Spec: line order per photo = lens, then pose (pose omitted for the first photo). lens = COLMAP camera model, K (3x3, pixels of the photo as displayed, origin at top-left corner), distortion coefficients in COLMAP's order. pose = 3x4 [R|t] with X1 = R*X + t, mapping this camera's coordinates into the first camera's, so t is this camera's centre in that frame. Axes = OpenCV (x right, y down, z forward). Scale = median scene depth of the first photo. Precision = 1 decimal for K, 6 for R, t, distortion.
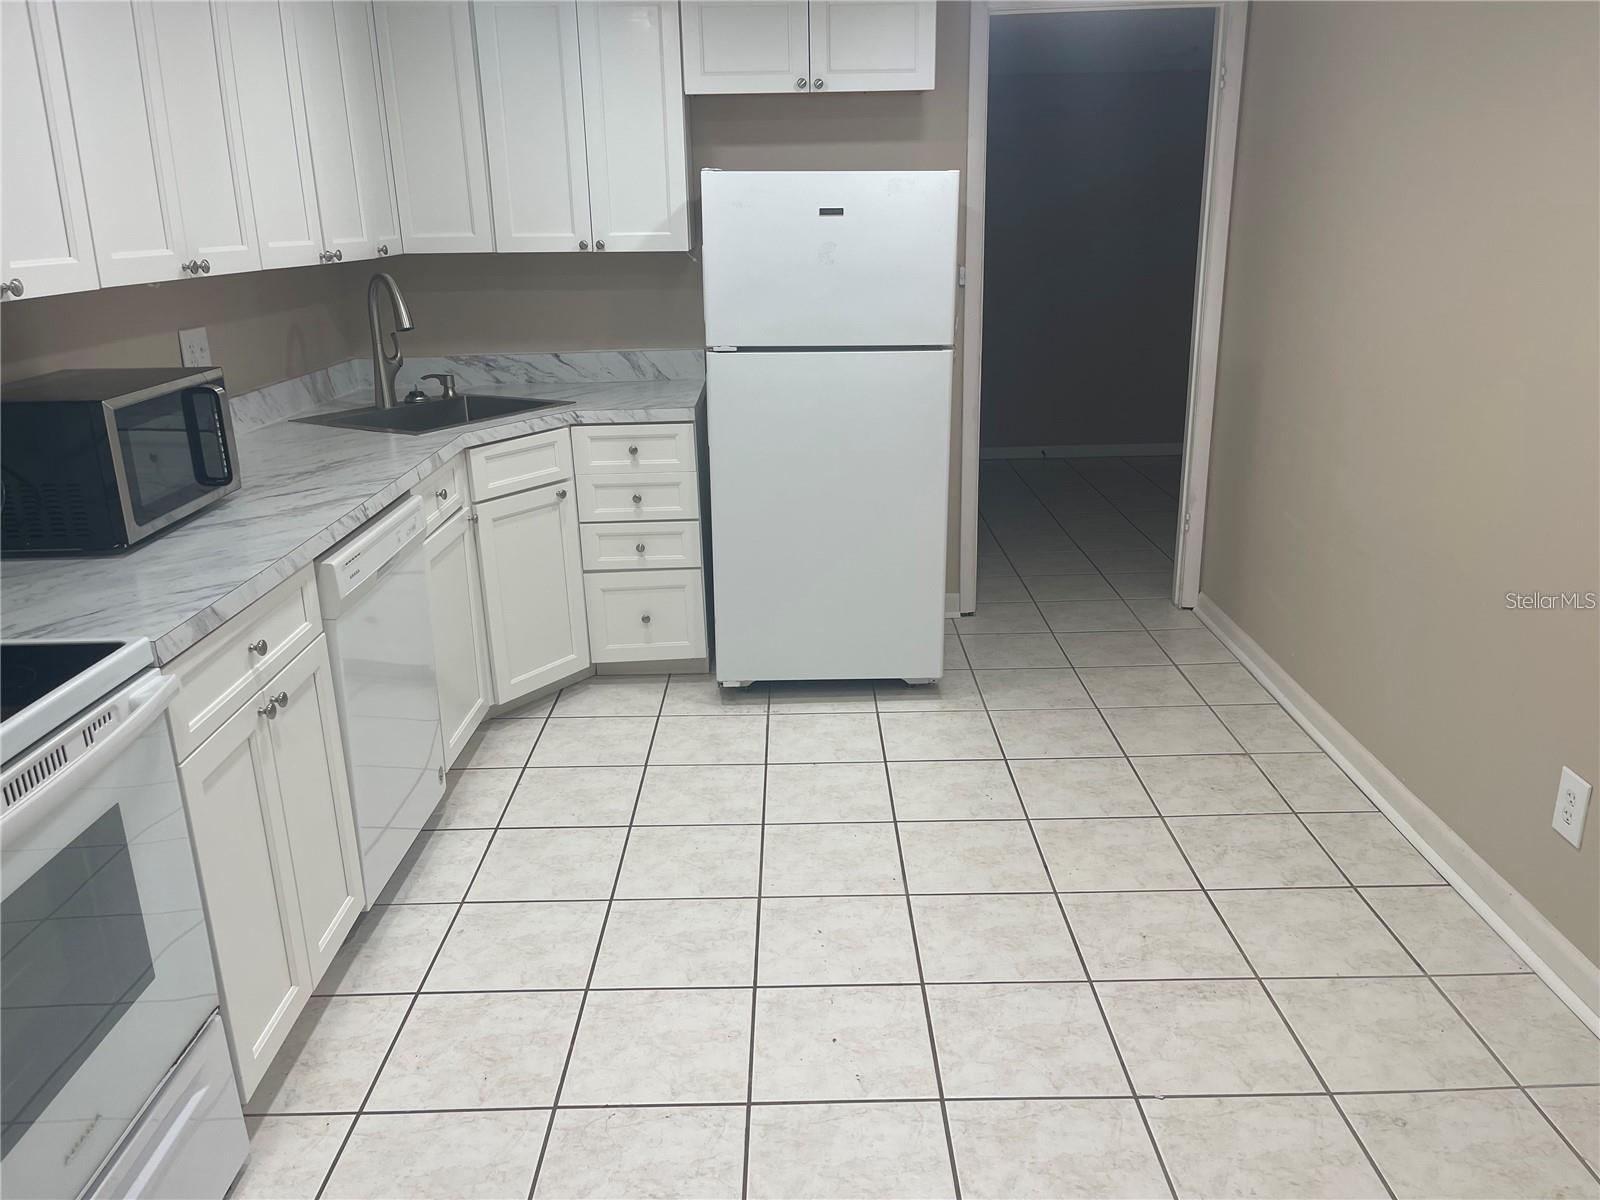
lens RADIAL K [[1217.2, 0, 807.8], [0, 1217.2, 604.5], [0, 0, 1]] dist [0.073318, -0.083053]
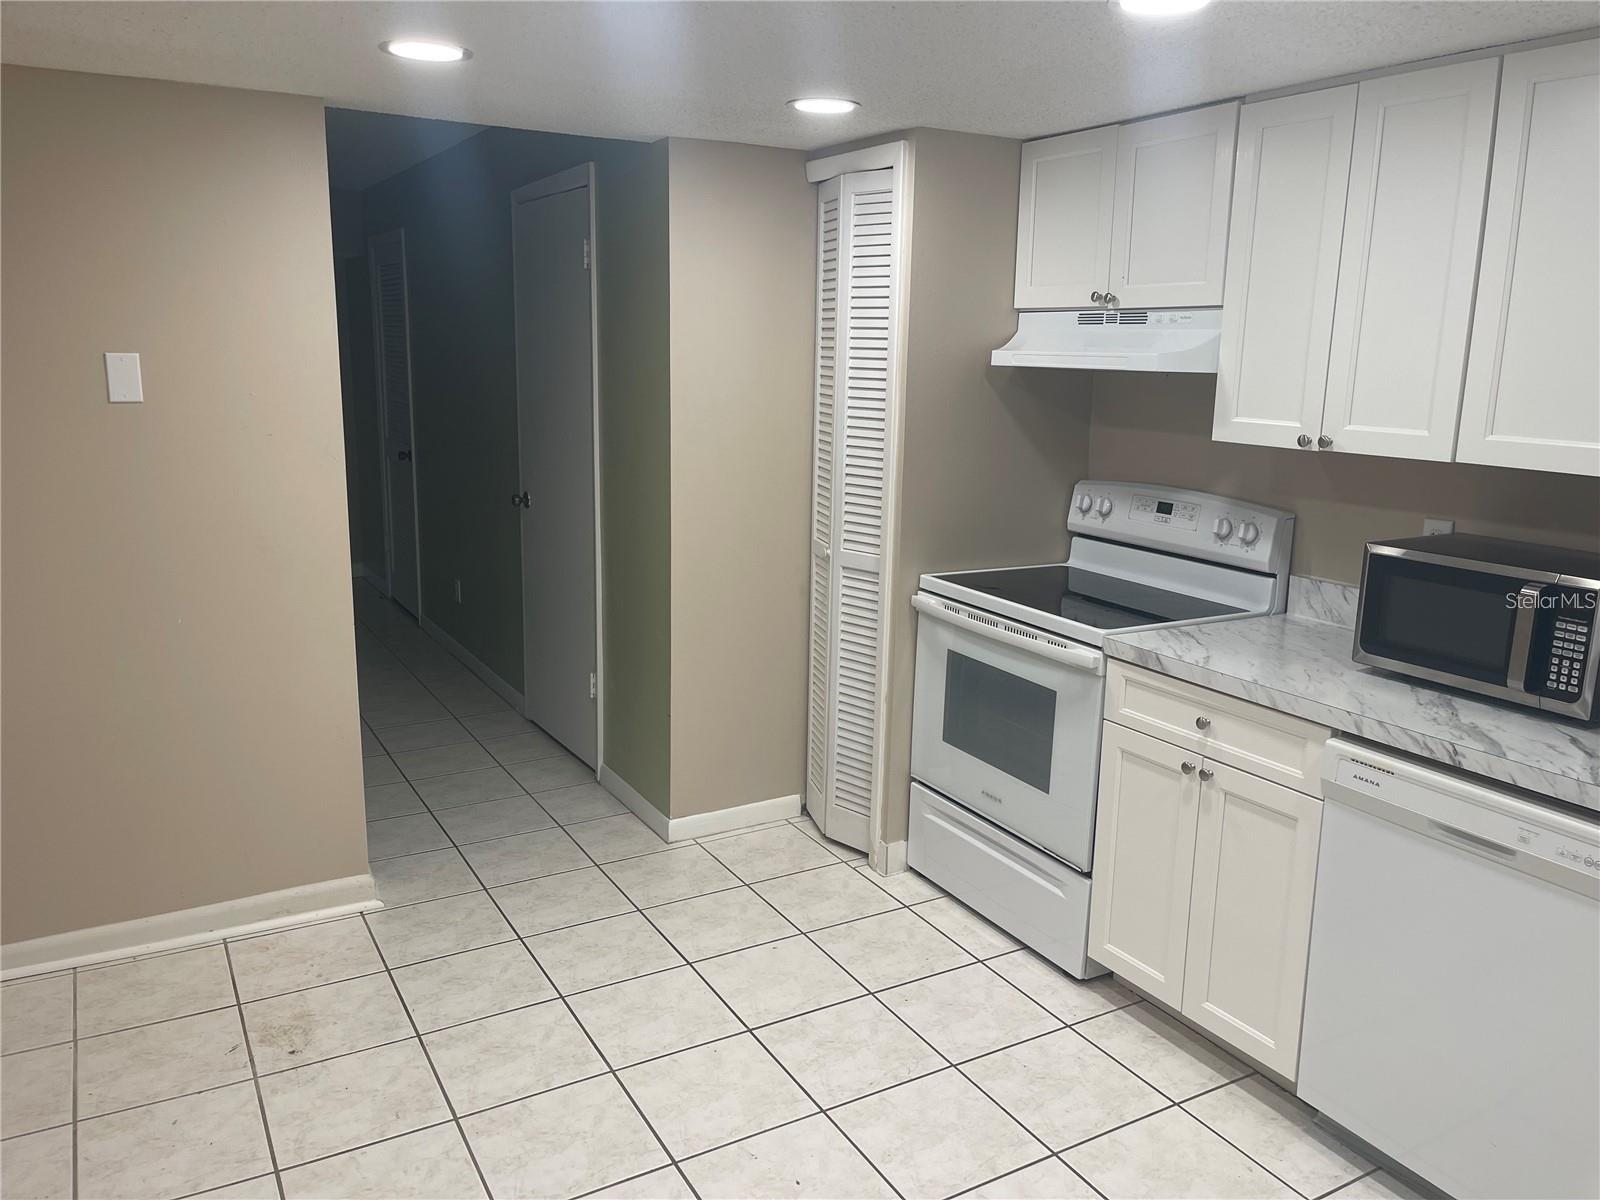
lens RADIAL K [[1217.2, 0, 807.8], [0, 1217.2, 604.5], [0, 0, 1]] dist [0.073318, -0.083053]
pose [[-0.874447, 0.102564, -0.474155, 0.286668], [-0.152786, 0.869431, 0.469836, -0.347587], [0.460433, 0.483291, -0.744601, 0.976454]]
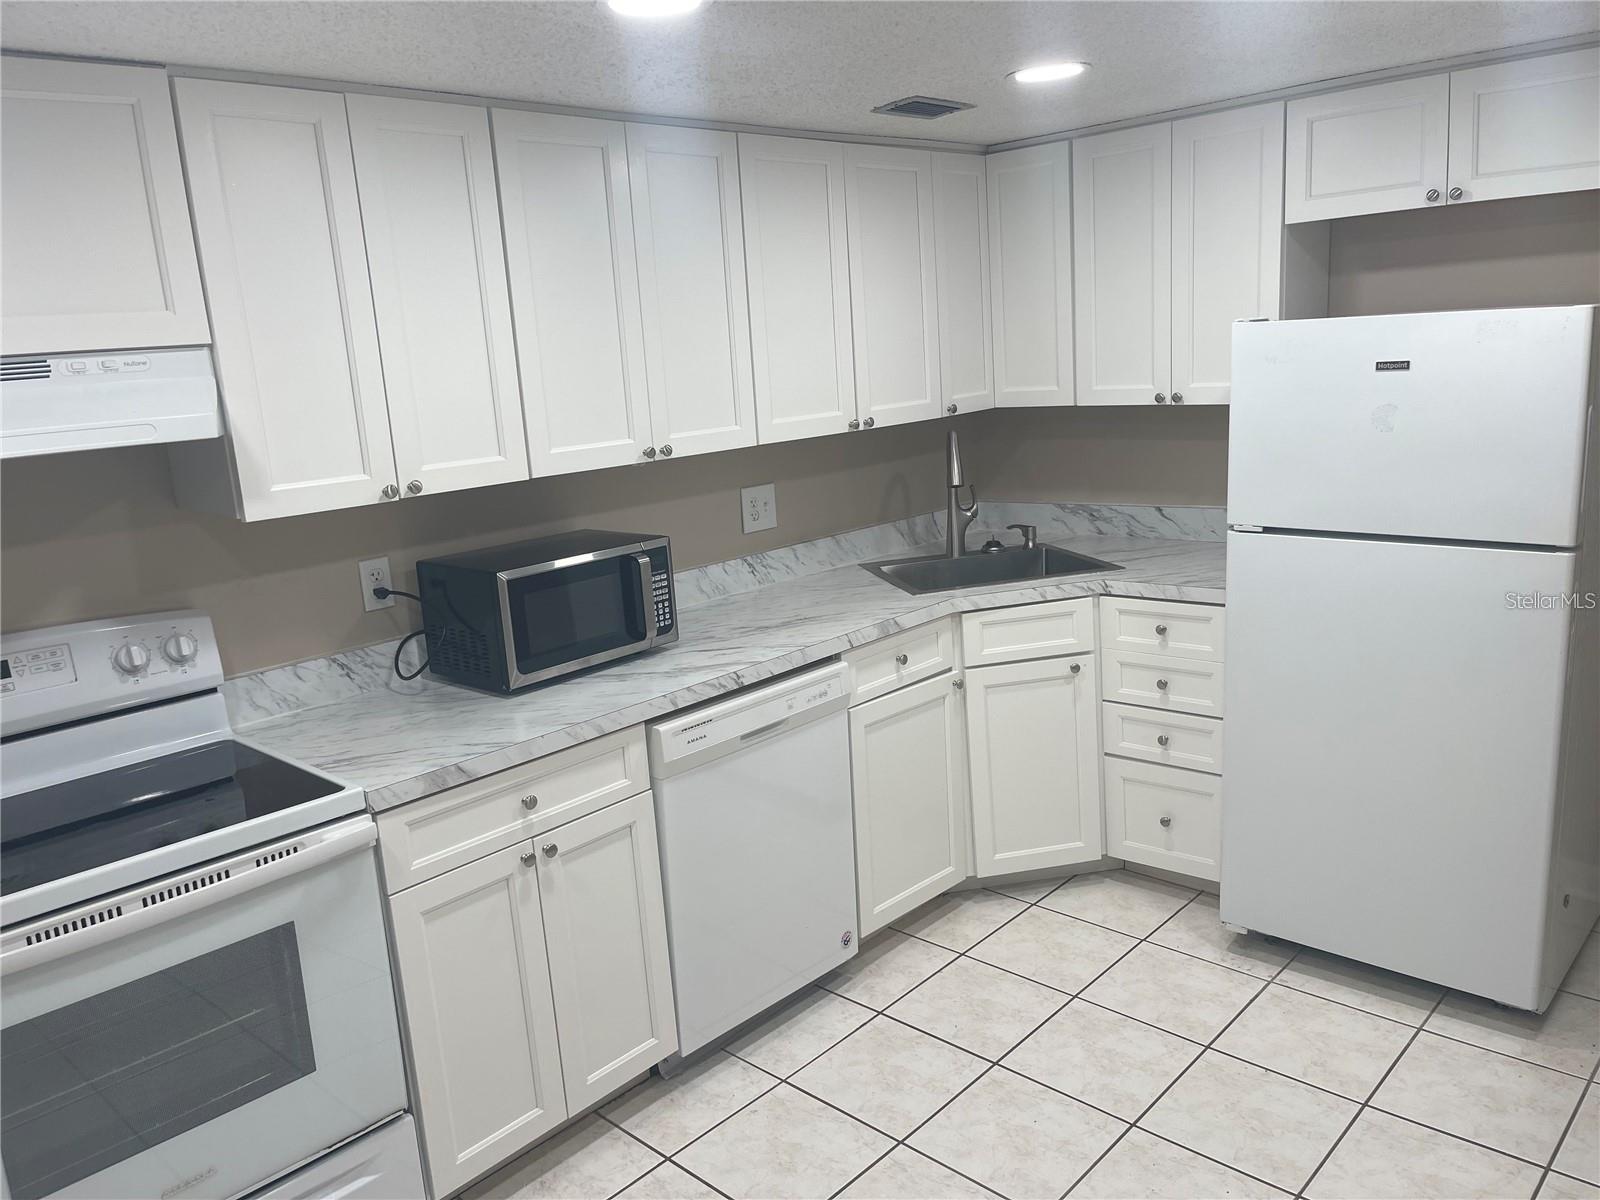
lens RADIAL K [[1217.2, 0, 807.8], [0, 1217.2, 604.5], [0, 0, 1]] dist [0.073318, -0.083053]
pose [[0.717001, 0.116839, -0.687211, 0.280564], [-0.160138, 0.987094, 0.000745, -0.106515], [0.678429, 0.109515, 0.726458, 0.193509]]
